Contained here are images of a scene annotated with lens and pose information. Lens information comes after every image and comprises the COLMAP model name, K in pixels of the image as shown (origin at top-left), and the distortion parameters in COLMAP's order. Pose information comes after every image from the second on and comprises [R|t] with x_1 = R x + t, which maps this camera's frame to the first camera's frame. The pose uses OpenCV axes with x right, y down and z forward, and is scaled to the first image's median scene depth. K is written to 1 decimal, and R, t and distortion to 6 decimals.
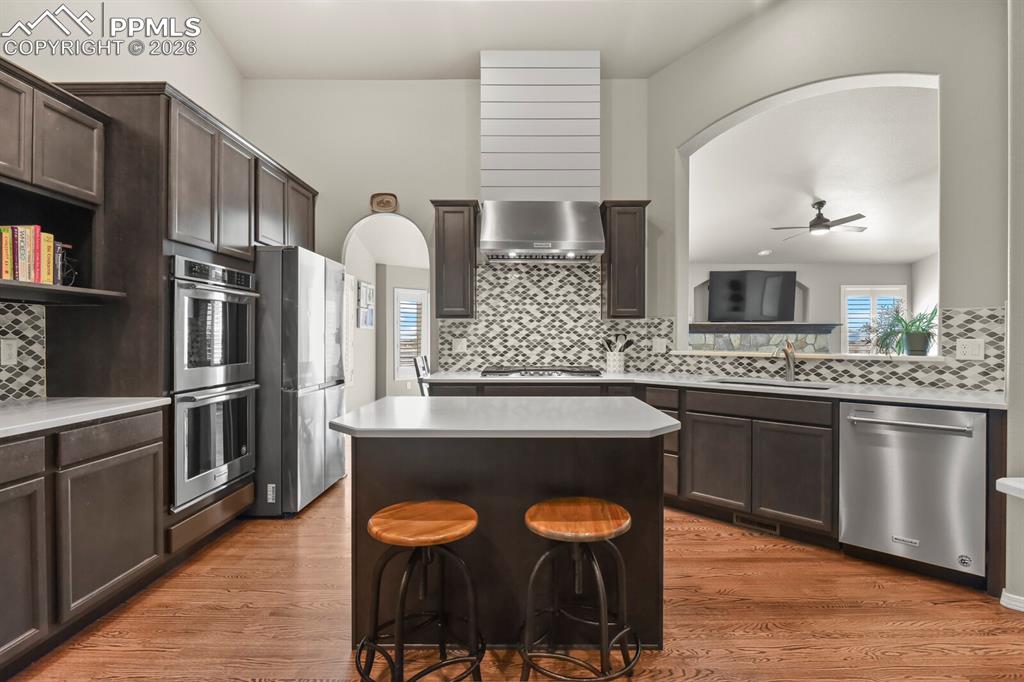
lens RADIAL K [[496.8, 0, 516.8], [0, 496.8, 337.6], [0, 0, 1]] dist [-0.001654, -0.006265]
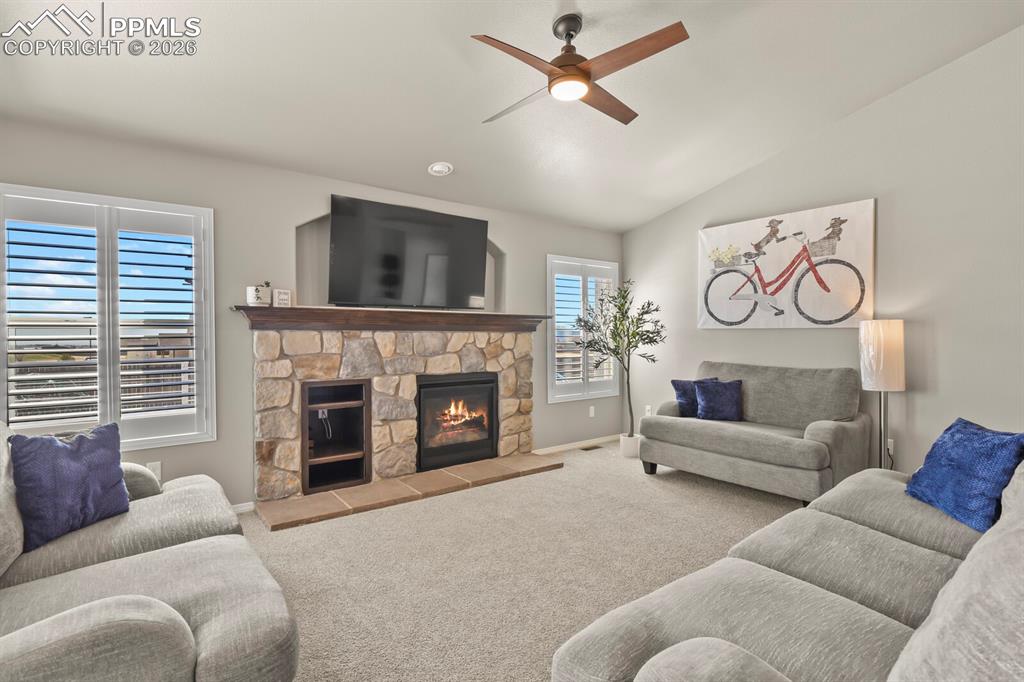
lens RADIAL K [[496.8, 0, 518.1], [0, 496.8, 338.5], [0, 0, 1]] dist [-0.001654, -0.006265]
pose [[0.789704, -0.004620, 0.613471, 0.479388], [0.001245, 0.999982, 0.005929, -0.006544], [-0.613487, -0.003918, 0.789695, 1.050184]]
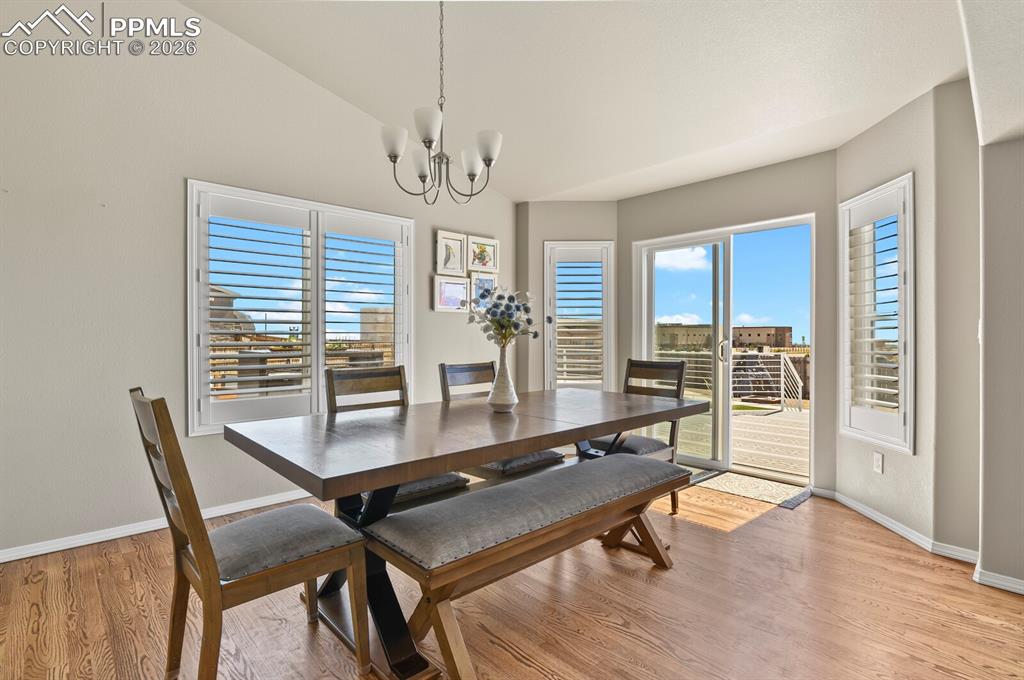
lens RADIAL K [[496.8, 0, 513.5], [0, 496.8, 339.1], [0, 0, 1]] dist [-0.001654, -0.006265]
pose [[0.681784, -0.001888, -0.731552, 0.280395], [0.000258, 0.999997, -0.002340, 0.023511], [0.731554, 0.001407, 0.681782, 1.181645]]
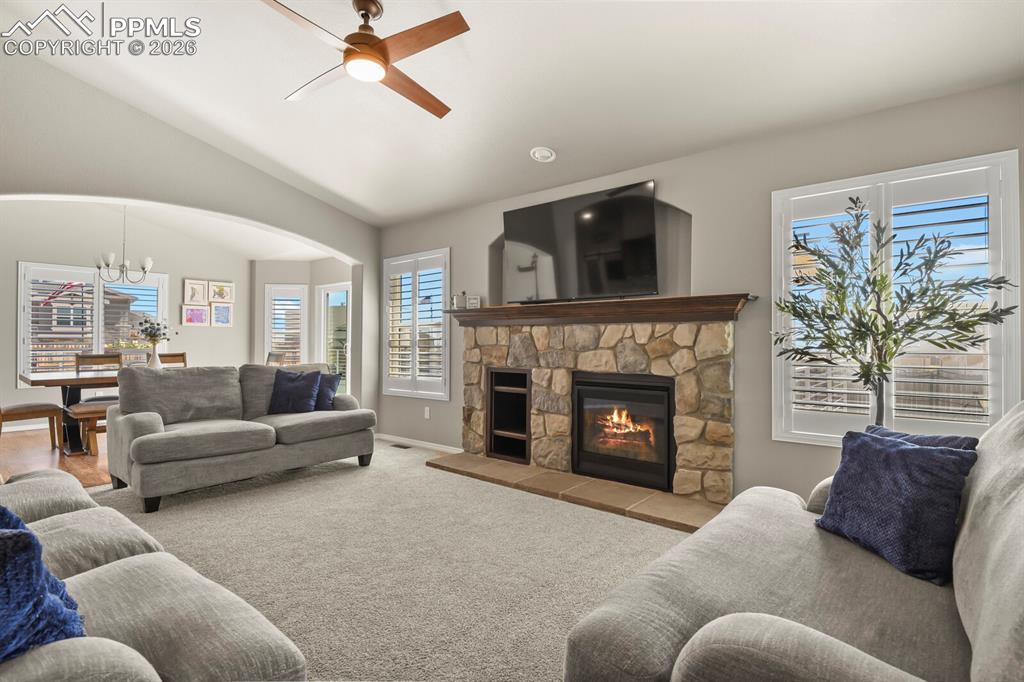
lens RADIAL K [[496.8, 0, 520.9], [0, 496.8, 340.2], [0, 0, 1]] dist [-0.001654, -0.006265]
pose [[0.765283, 0.001081, -0.643693, 1.490601], [-0.006652, 0.999958, -0.006230, 0.021607], [0.643660, 0.009050, 0.765258, 1.169836]]
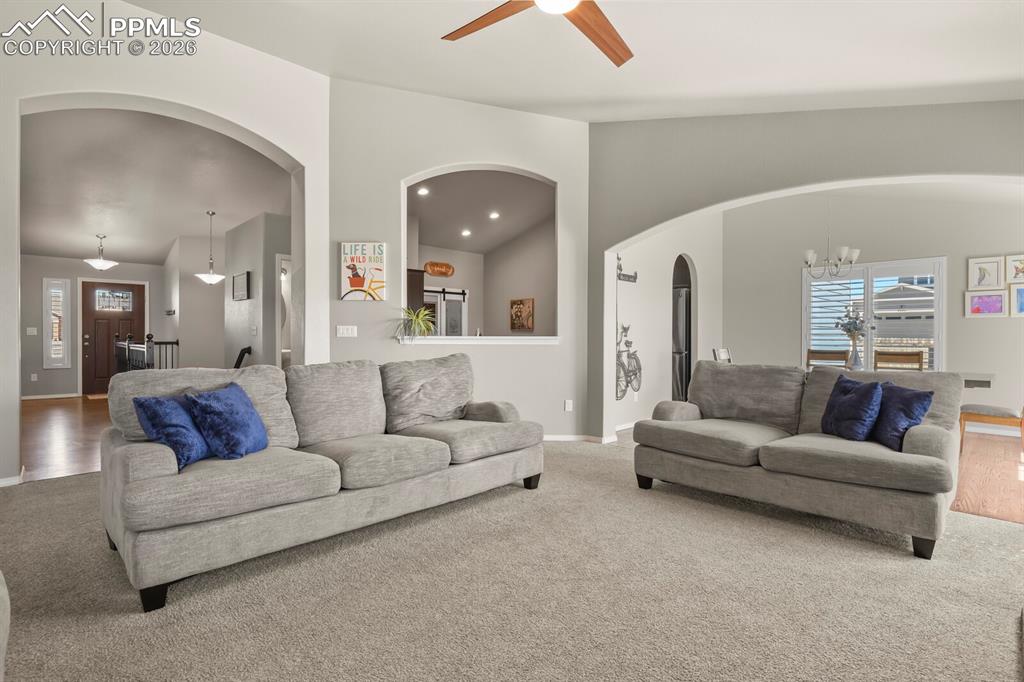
lens RADIAL K [[496.8, 0, 512.6], [0, 496.8, 334.1], [0, 0, 1]] dist [-0.001654, -0.006265]
pose [[-0.721738, -0.003703, -0.692157, 1.321045], [-0.006128, 0.999981, 0.001039, 0.018846], [0.692140, 0.004992, -0.721746, 1.858114]]
